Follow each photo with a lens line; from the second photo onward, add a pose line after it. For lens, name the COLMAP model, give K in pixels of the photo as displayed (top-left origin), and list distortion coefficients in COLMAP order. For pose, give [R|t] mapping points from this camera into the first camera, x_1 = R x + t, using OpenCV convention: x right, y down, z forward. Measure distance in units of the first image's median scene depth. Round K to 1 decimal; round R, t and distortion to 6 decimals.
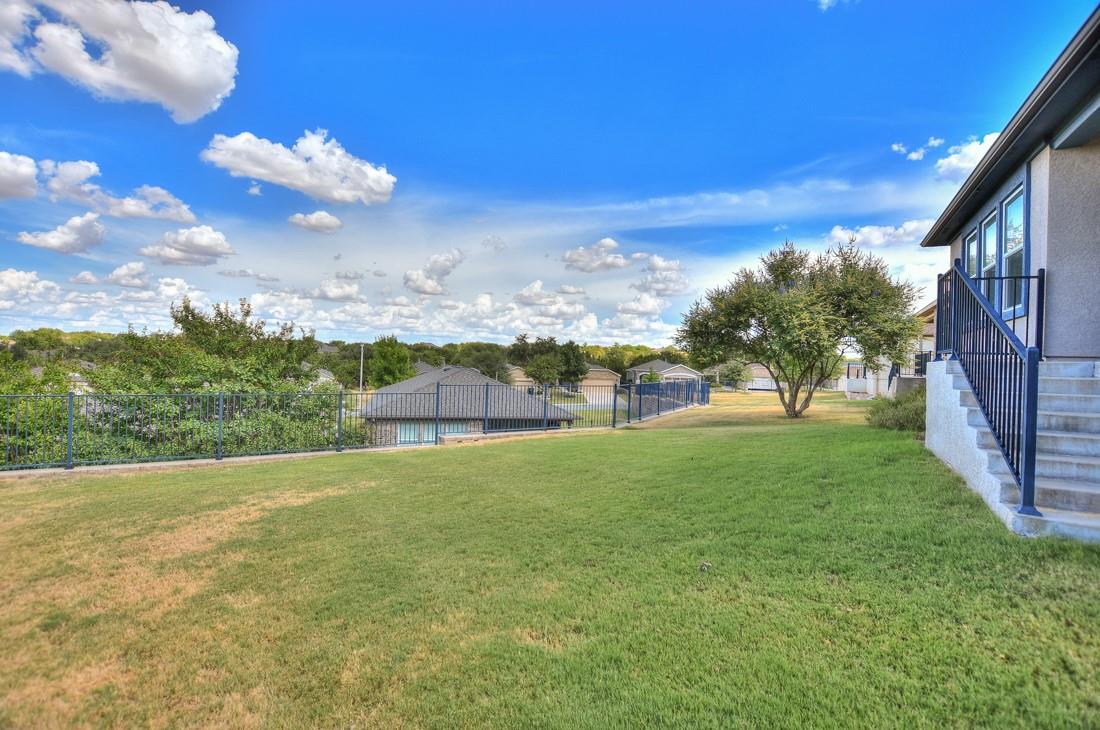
lens RADIAL K [[497.3, 0, 545.5], [0, 497.3, 361.1], [0, 0, 1]] dist [-0.030273, 0.001032]
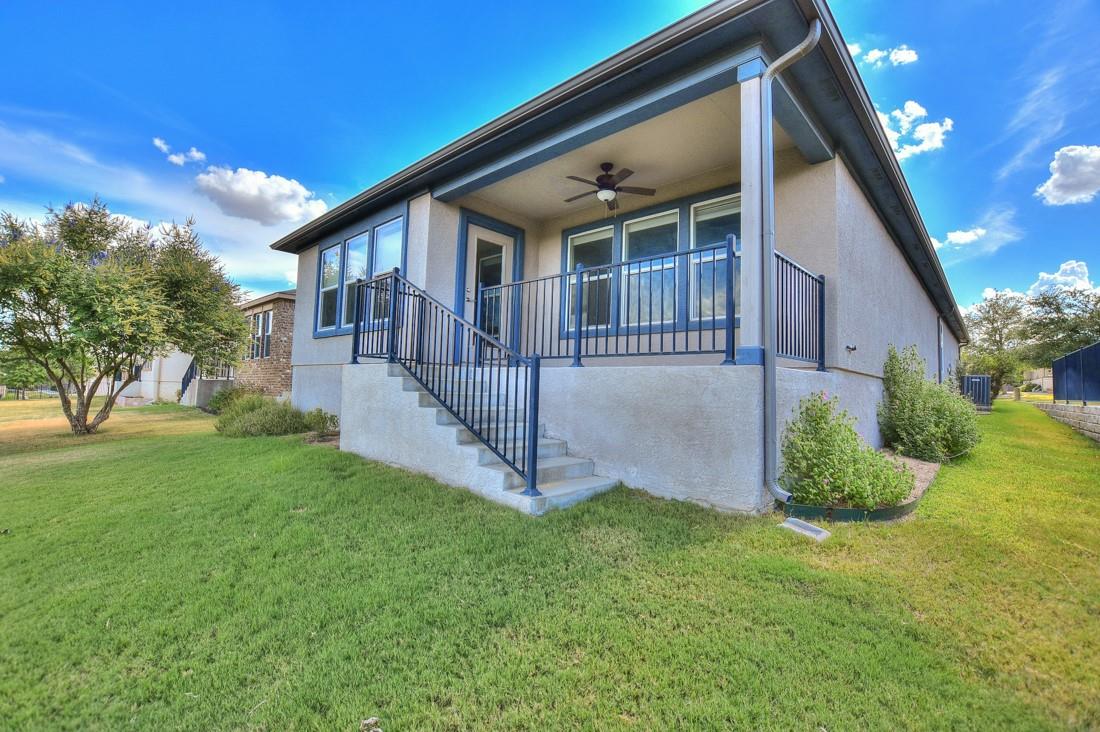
lens RADIAL K [[486.3, 0, 547.4], [0, 486.3, 361.4], [0, 0, 1]] dist [-0.033214, 0.004217]
pose [[0.234626, 0.028978, 0.971654, -0.063864], [-0.024566, 0.999413, -0.023874, 0.006777], [-0.971775, -0.018268, 0.235200, 0.283464]]
